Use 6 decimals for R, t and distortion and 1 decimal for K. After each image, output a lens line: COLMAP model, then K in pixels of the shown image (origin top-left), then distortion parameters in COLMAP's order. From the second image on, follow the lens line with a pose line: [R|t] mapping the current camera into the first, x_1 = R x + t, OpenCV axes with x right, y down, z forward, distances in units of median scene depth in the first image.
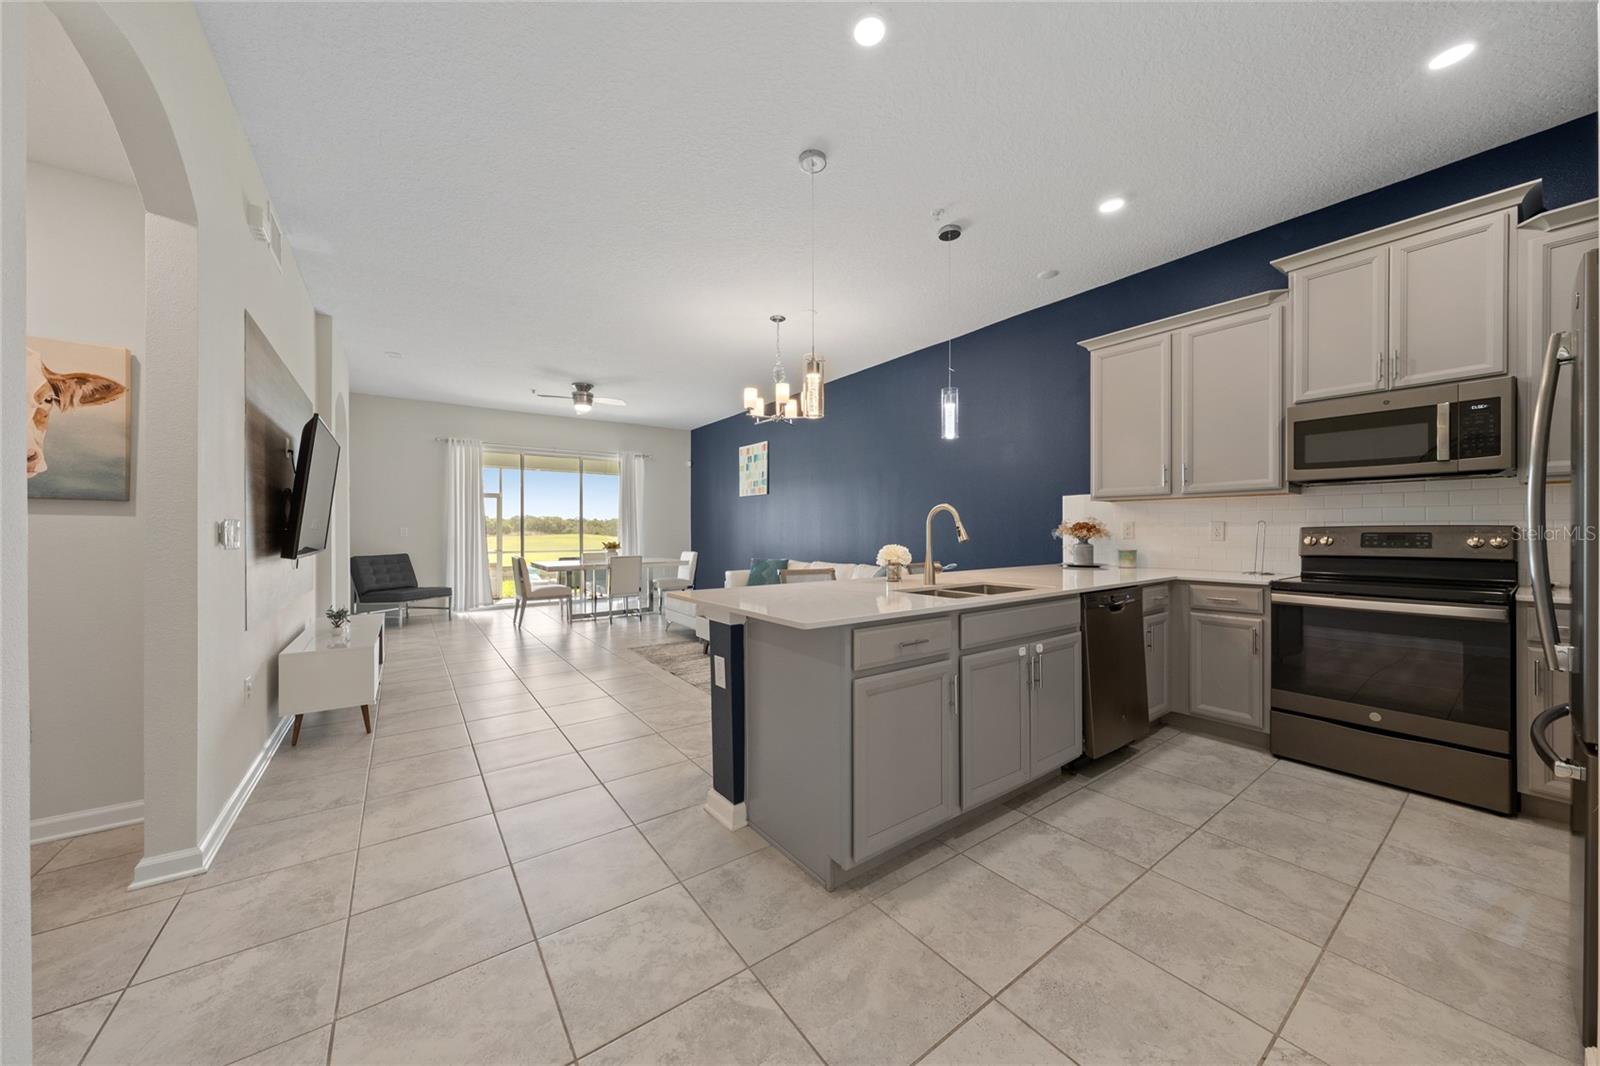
lens RADIAL K [[546.7, 0, 795.4], [0, 546.7, 533.2], [0, 0, 1]] dist [-0.000773, 0.000549]
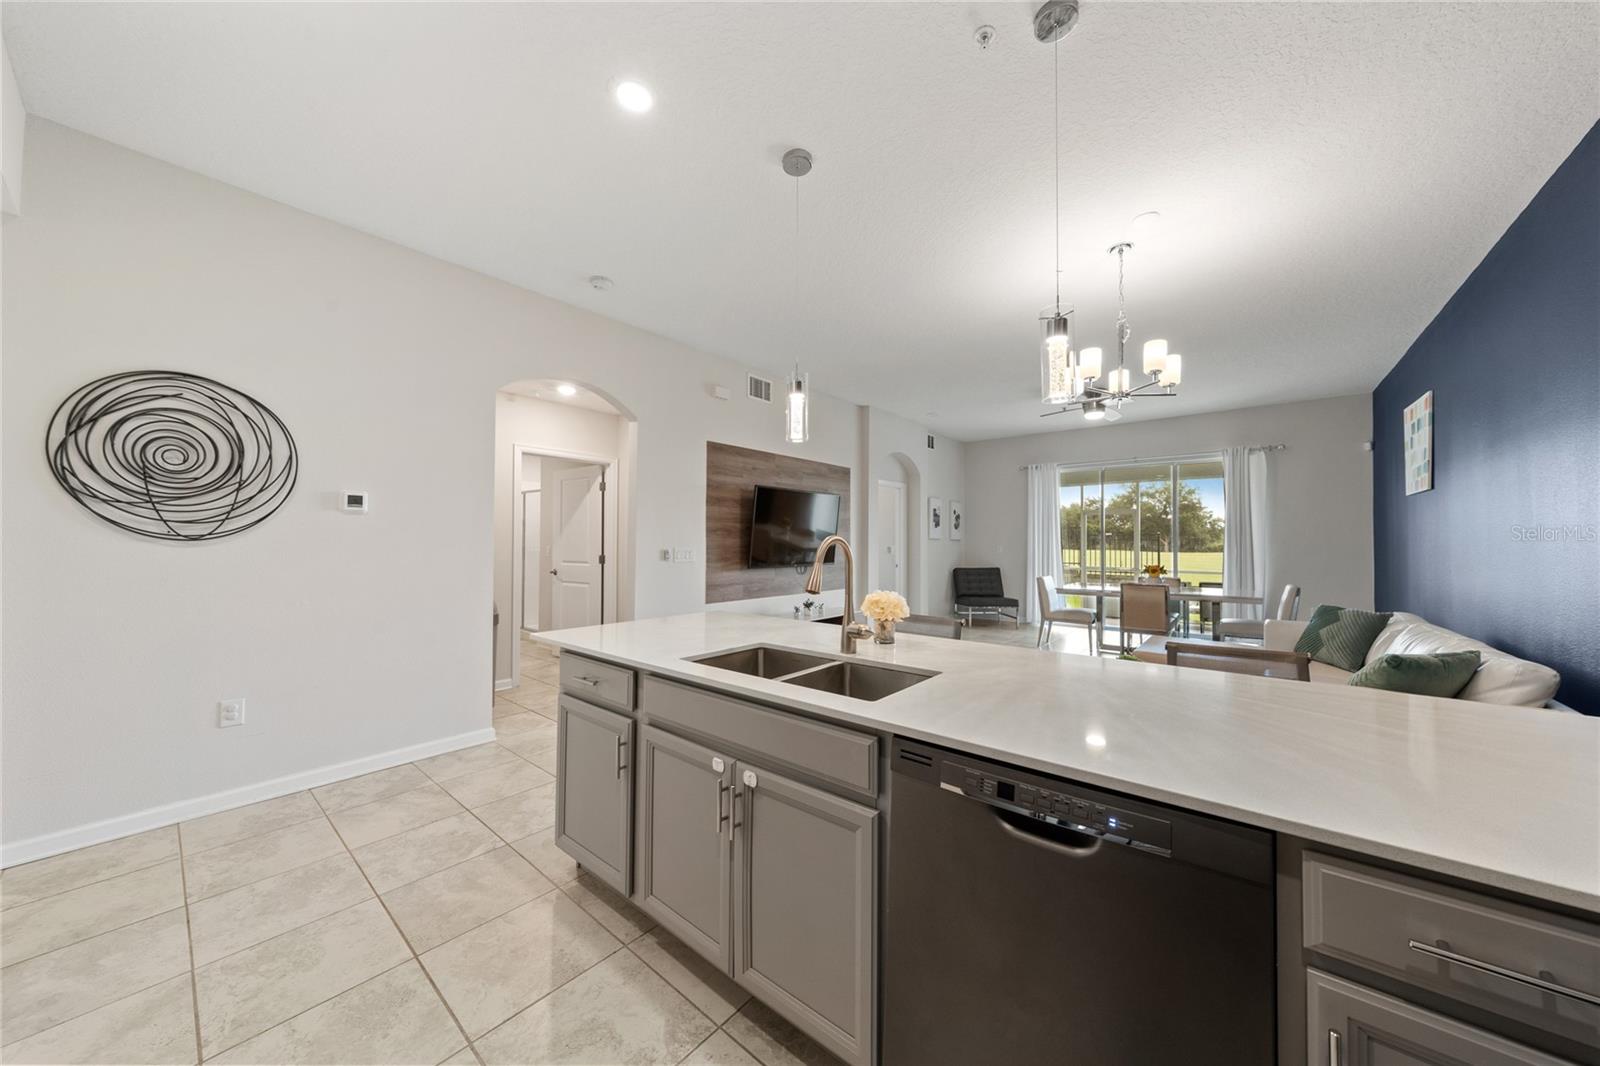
lens RADIAL K [[546.7, 0, 803.2], [0, 546.7, 534.6], [0, 0, 1]] dist [-0.000773, 0.000549]
pose [[0.248387, -0.008099, -0.968627, 0.366855], [-0.009680, 0.999894, -0.010843, -0.018713], [0.968613, 0.012070, 0.248282, 0.315728]]
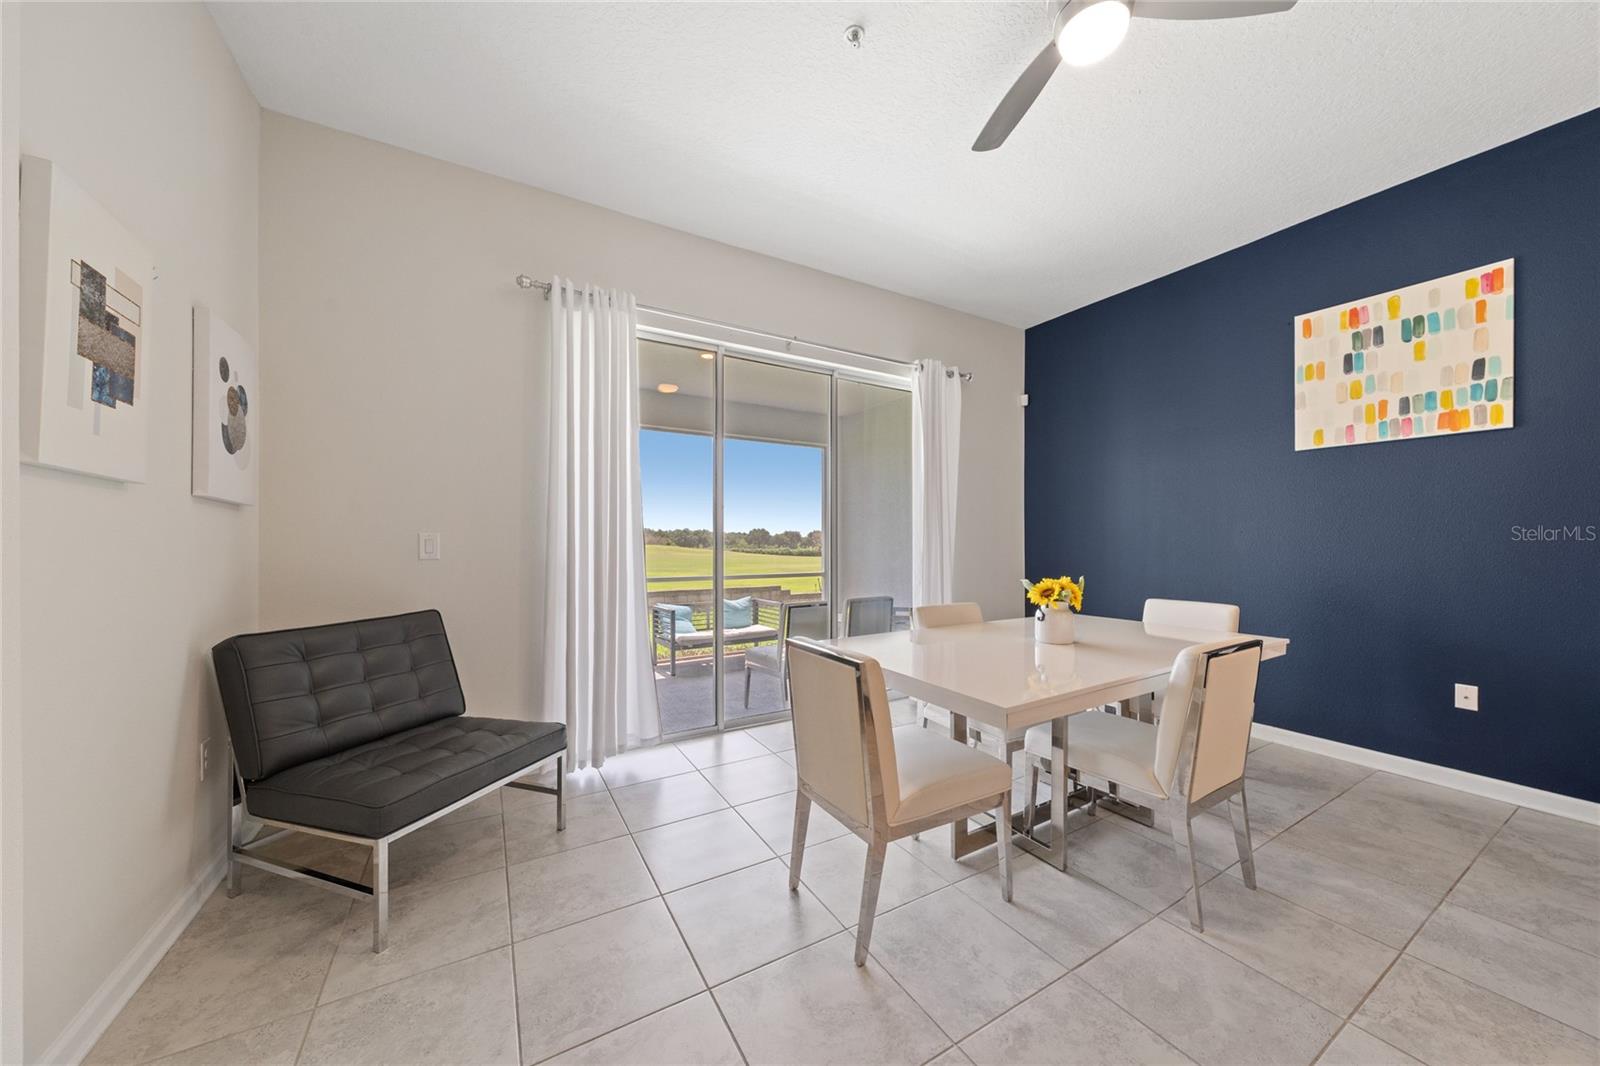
lens RADIAL K [[546.7, 0, 796.0], [0, 546.7, 543.8], [0, 0, 1]] dist [-0.000773, 0.000549]
pose [[0.994445, 0.003630, -0.105191, -0.496320], [-0.003800, 0.999992, -0.001413, -0.003348], [0.105185, 0.001805, 0.994451, 0.750250]]
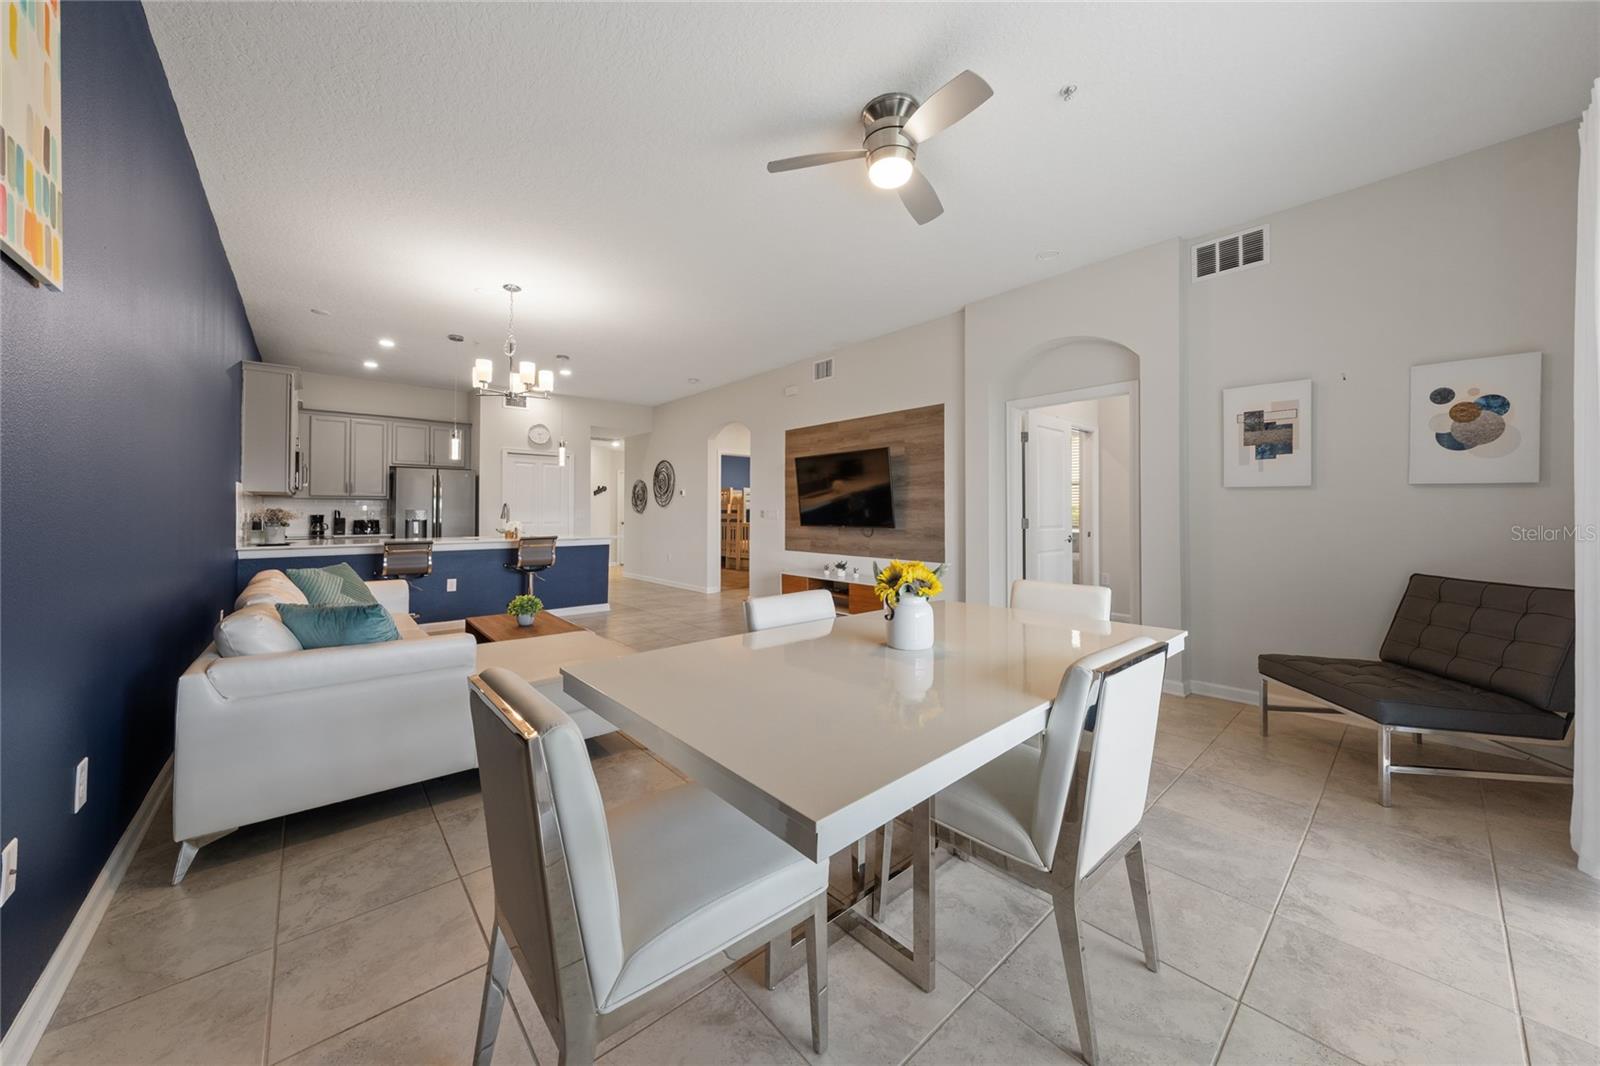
lens RADIAL K [[546.7, 0, 805.4], [0, 546.7, 516.5], [0, 0, 1]] dist [-0.000773, 0.000549]
pose [[-0.992570, 0.002209, -0.121654, -0.287236], [0.001096, 0.999957, 0.009222, -0.003497], [0.121670, 0.009020, -0.992530, 1.363606]]
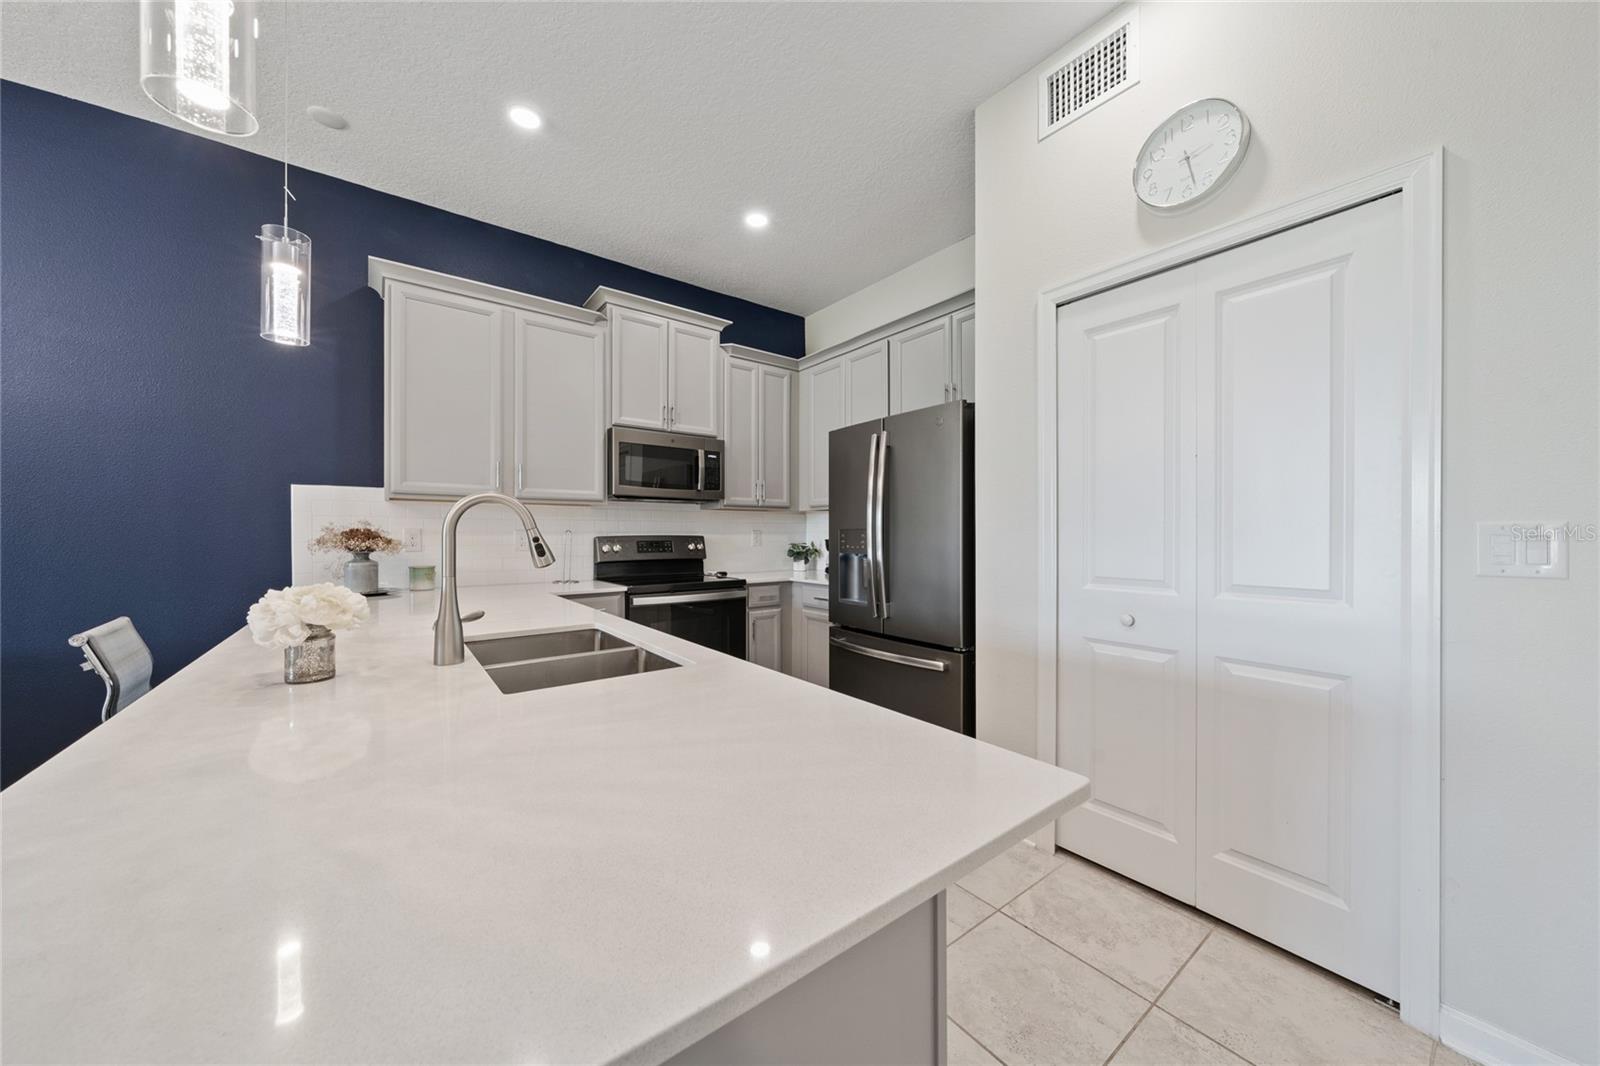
lens RADIAL K [[546.7, 0, 808.8], [0, 546.7, 535.2], [0, 0, 1]] dist [-0.000773, 0.000549]
pose [[-0.028462, 0.001813, 0.999593, -0.090766], [0.005632, 0.999983, -0.001654, -0.004616], [-0.999579, 0.005583, -0.028472, 0.287201]]
